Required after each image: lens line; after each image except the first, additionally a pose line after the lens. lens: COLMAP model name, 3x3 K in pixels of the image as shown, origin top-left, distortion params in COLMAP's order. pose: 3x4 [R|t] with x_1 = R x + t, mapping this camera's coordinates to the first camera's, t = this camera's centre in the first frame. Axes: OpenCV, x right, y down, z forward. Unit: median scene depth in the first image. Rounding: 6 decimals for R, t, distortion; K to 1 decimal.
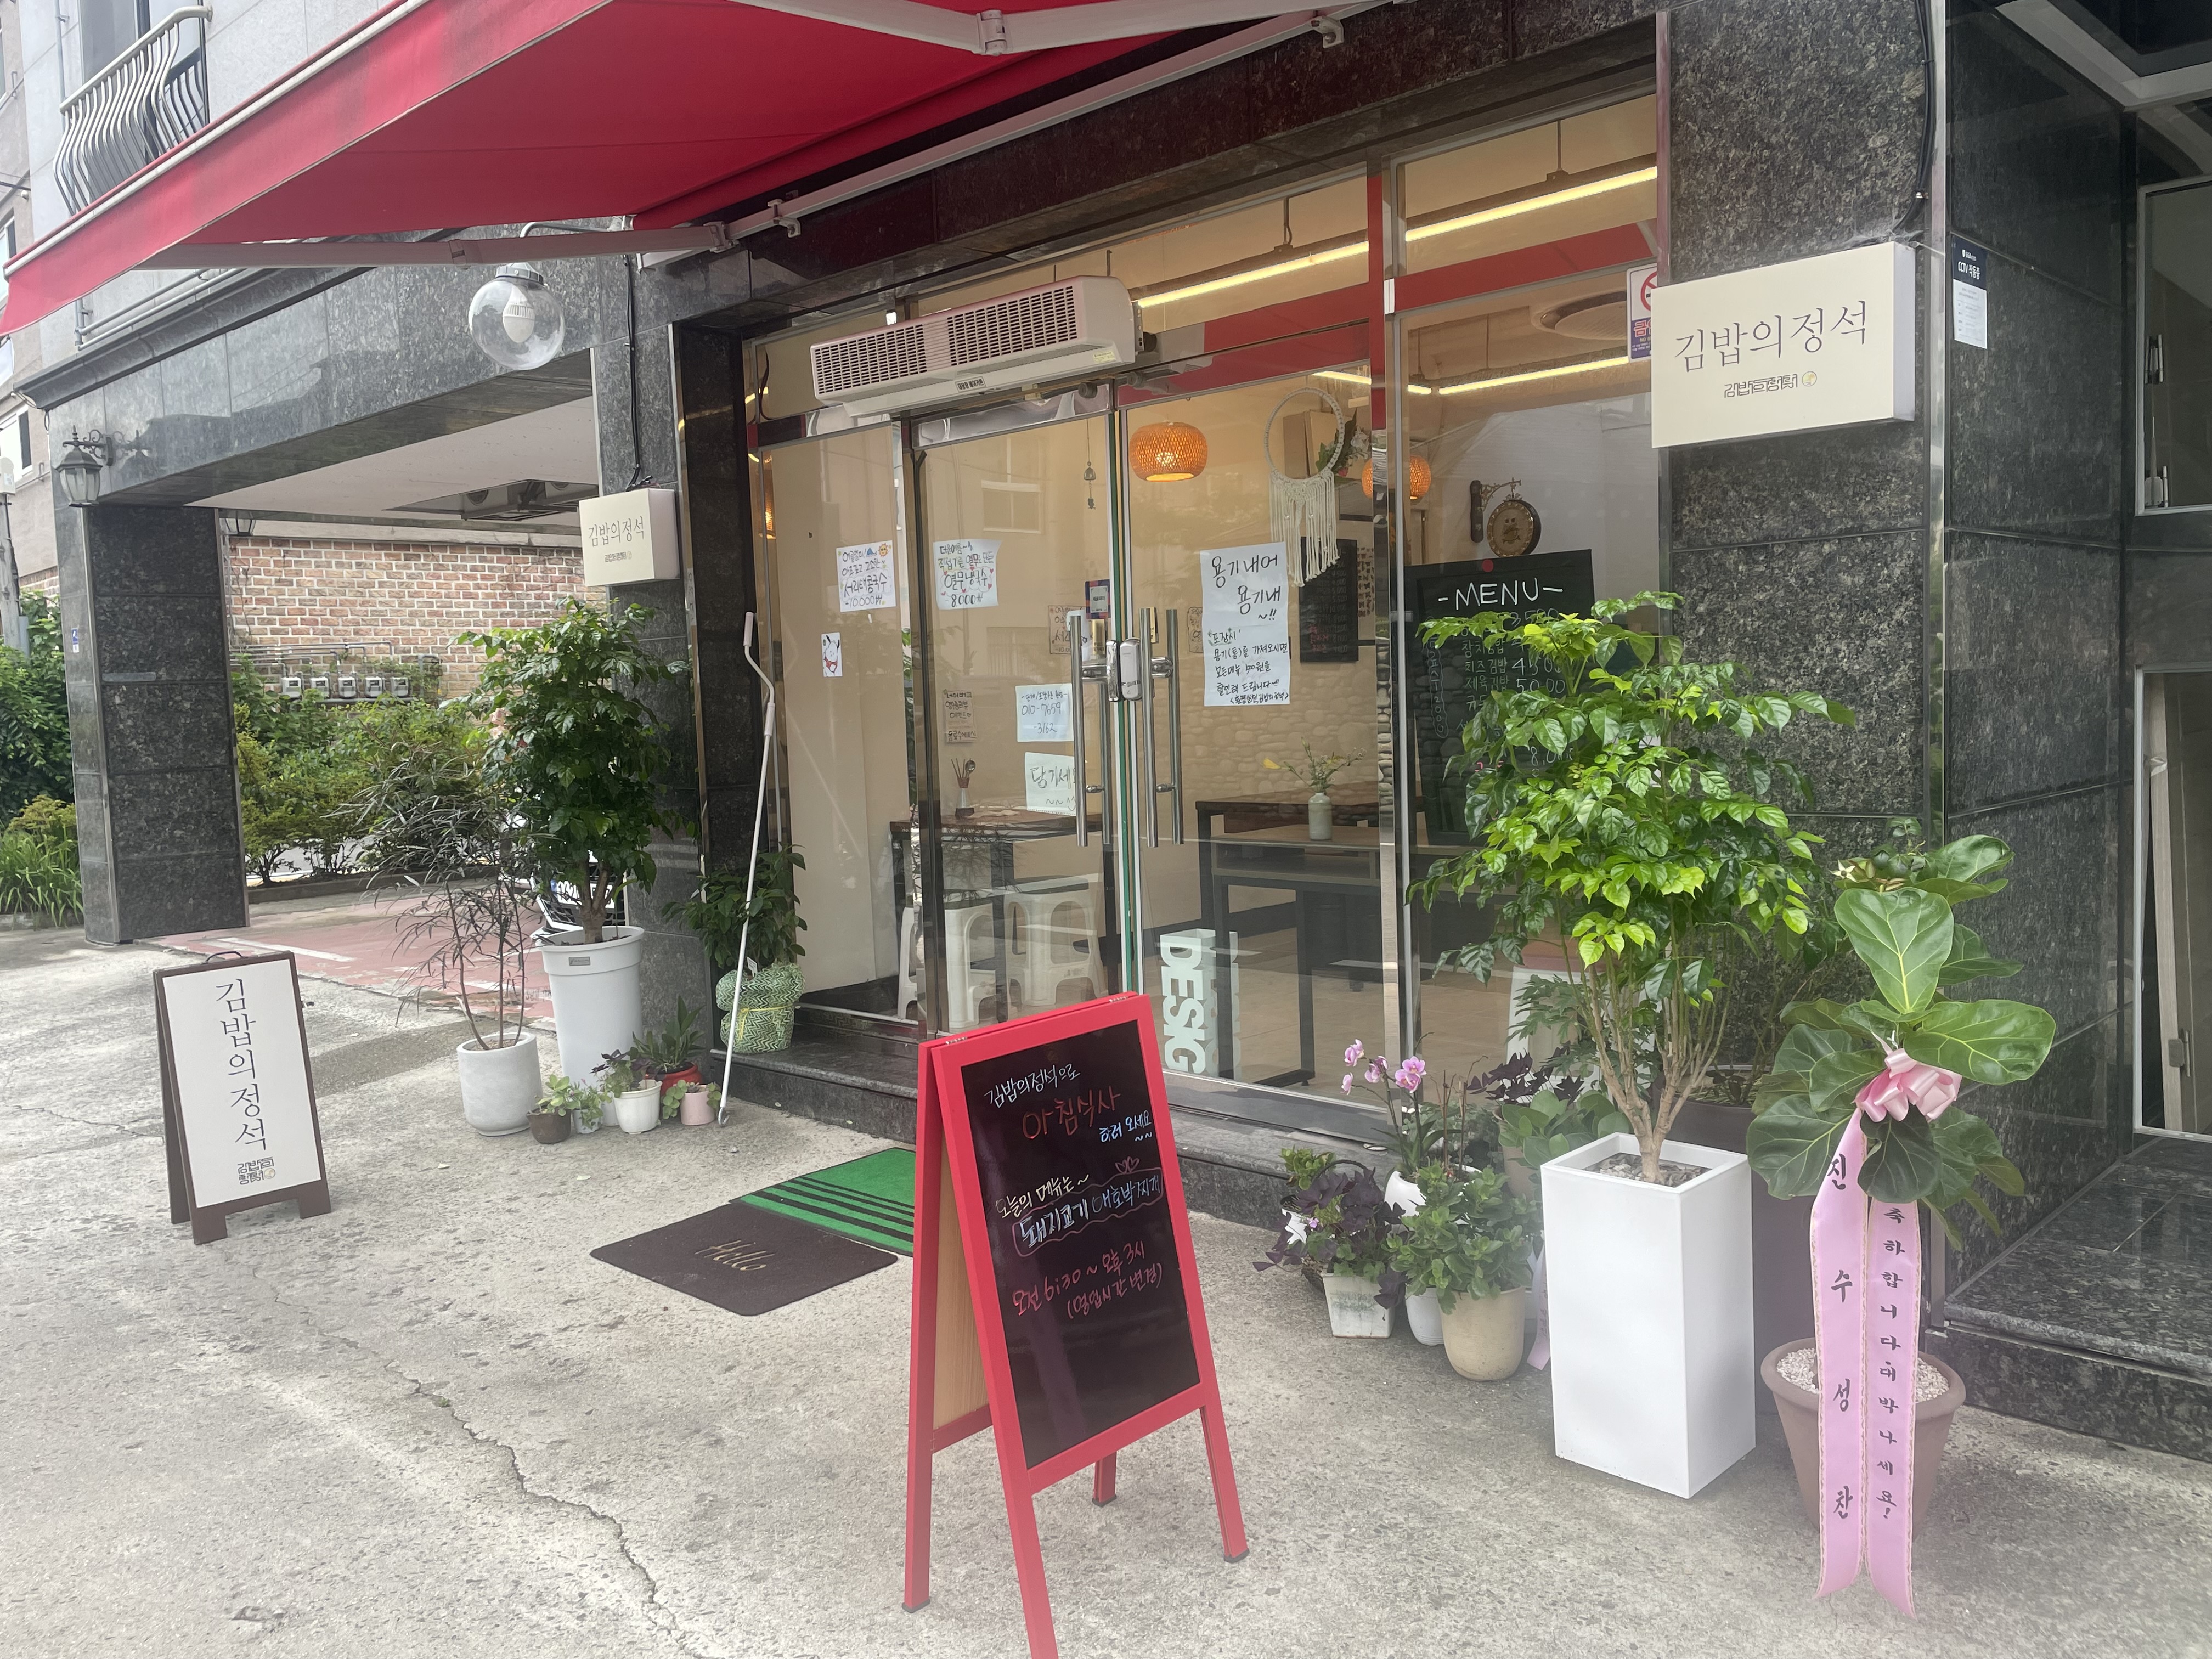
lens RADIAL K [[1747.5, 0, 1105.9], [0, 1747.5, 828.9], [0, 0, 1]] dist [0.005959, -0.012773]
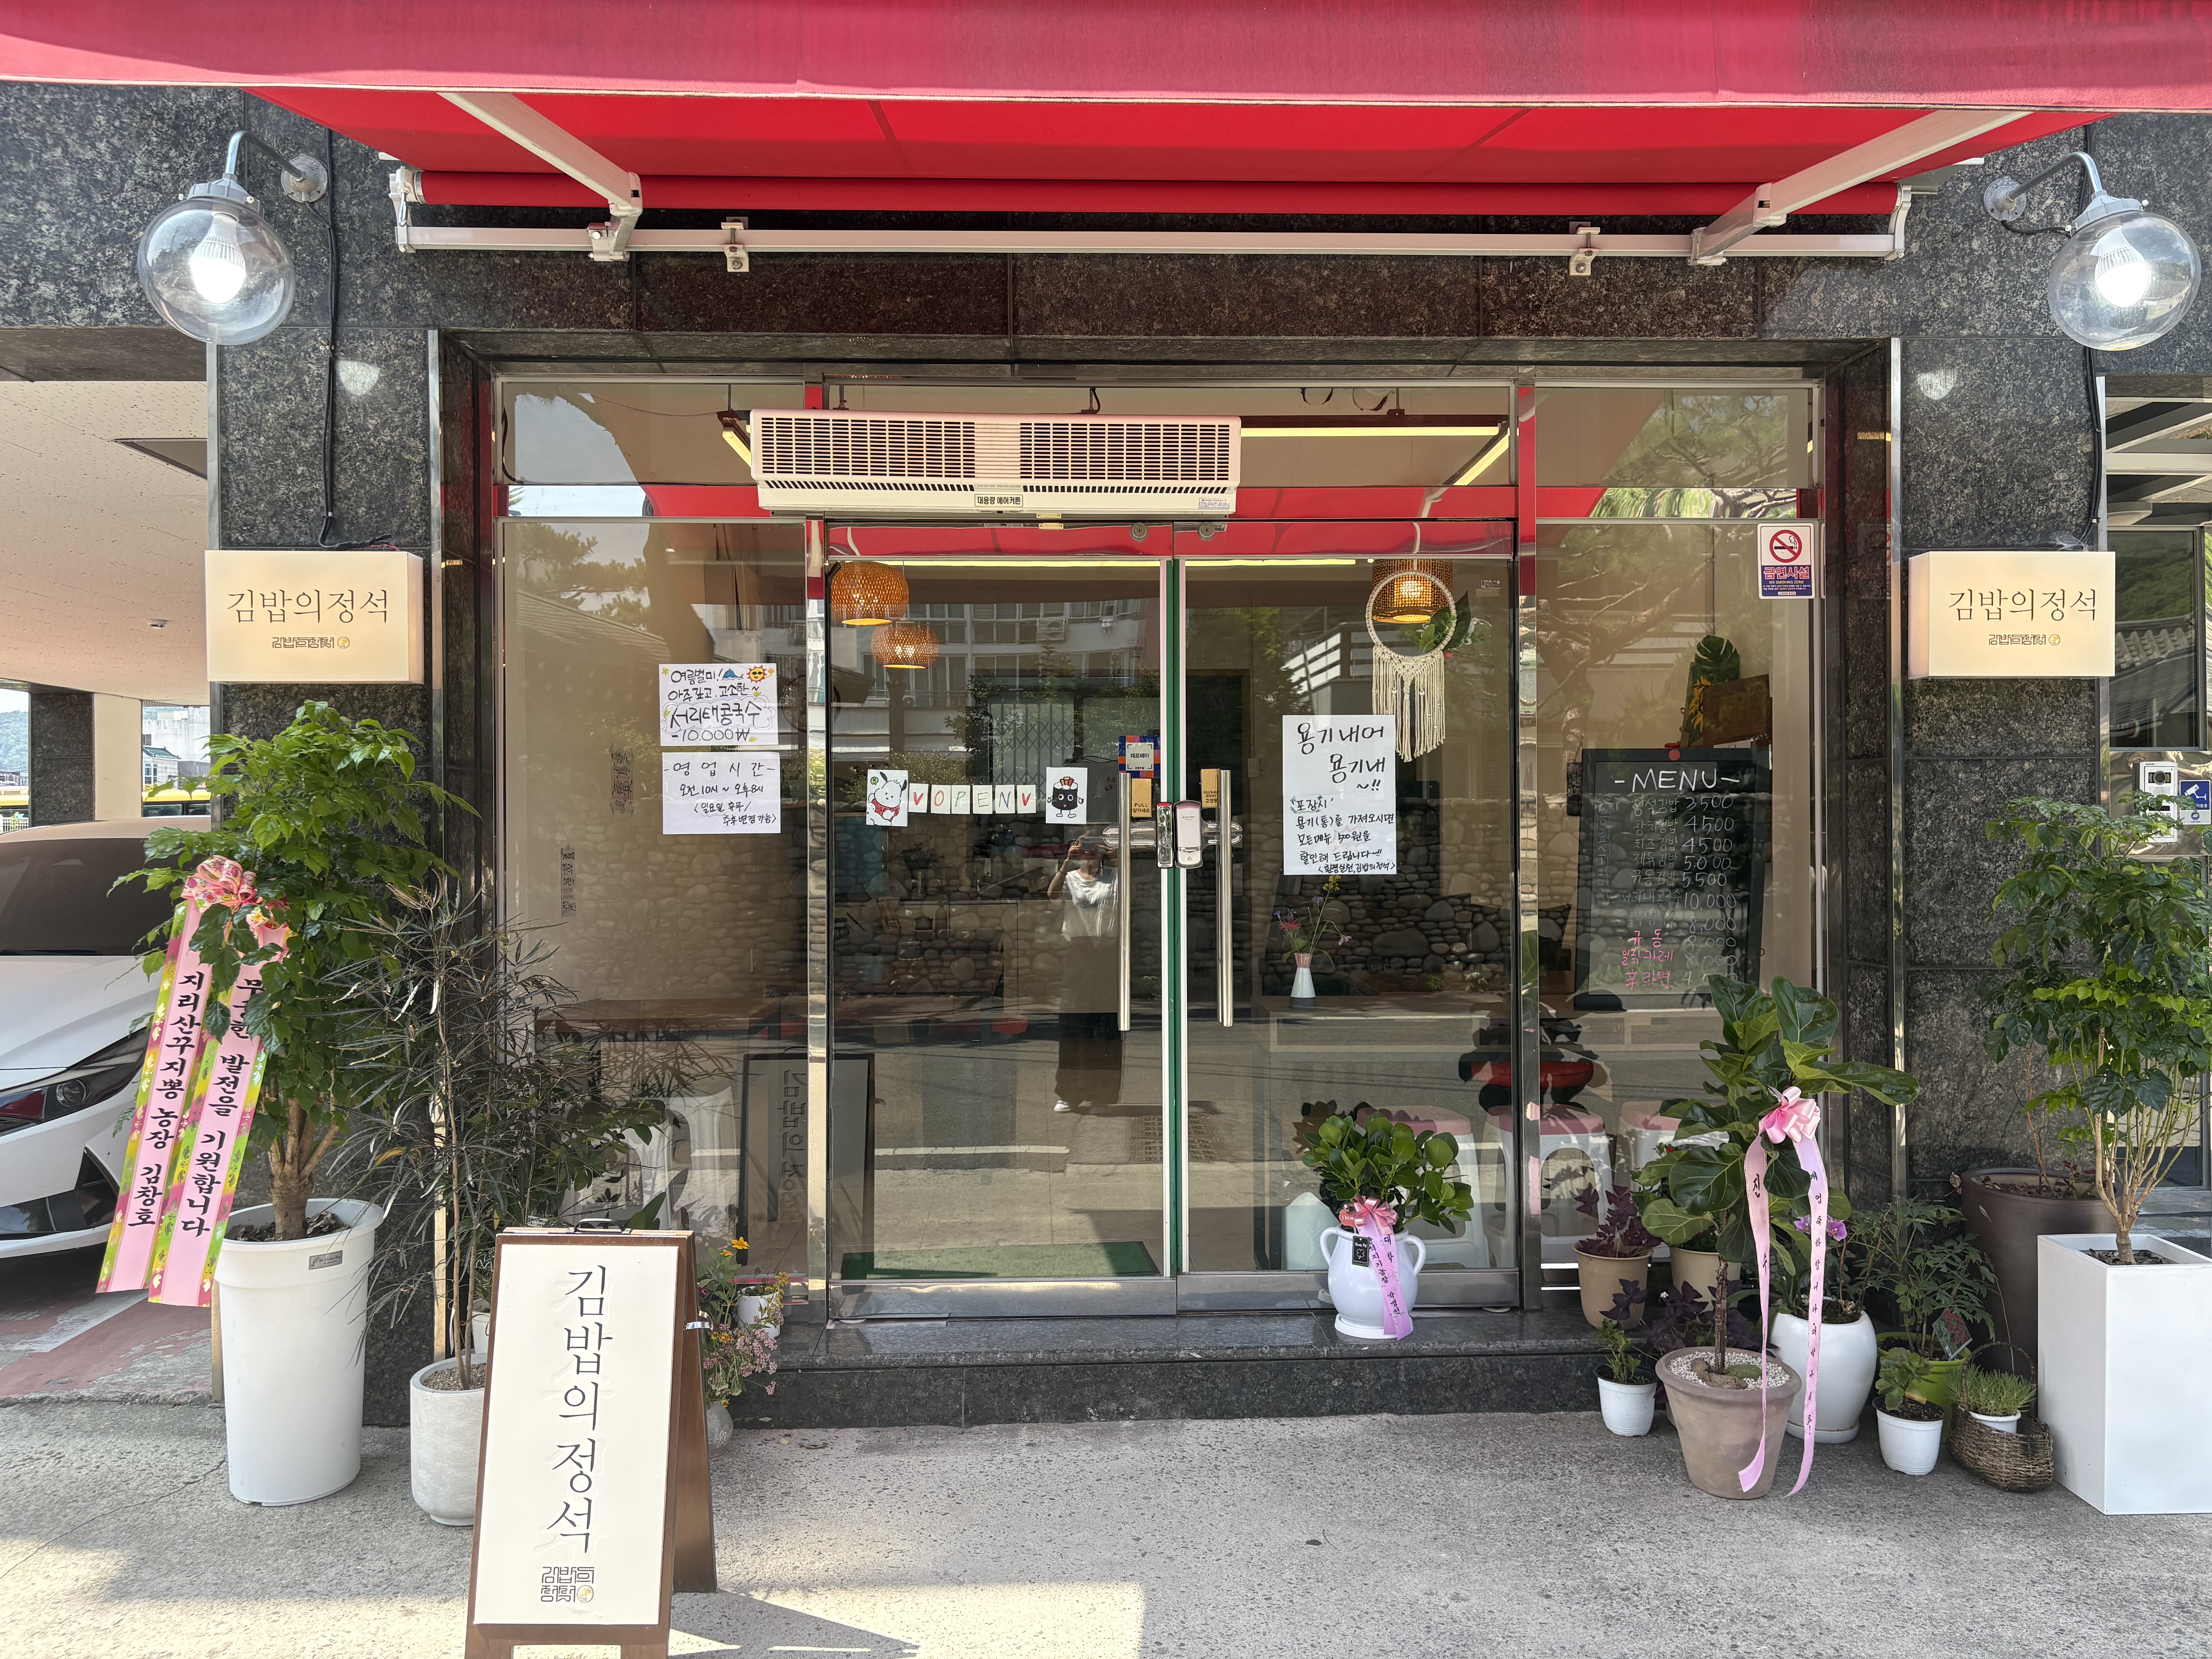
lens RADIAL K [[1669.0, 0, 1105.9], [0, 1669.0, 828.7], [0, 0, 1]] dist [-0.001869, 0.000851]
pose [[0.700696, 0.038536, 0.712418, -0.938885], [0.034998, 0.995482, -0.088269, -0.024542], [-0.712601, 0.086783, 0.696182, 0.596869]]
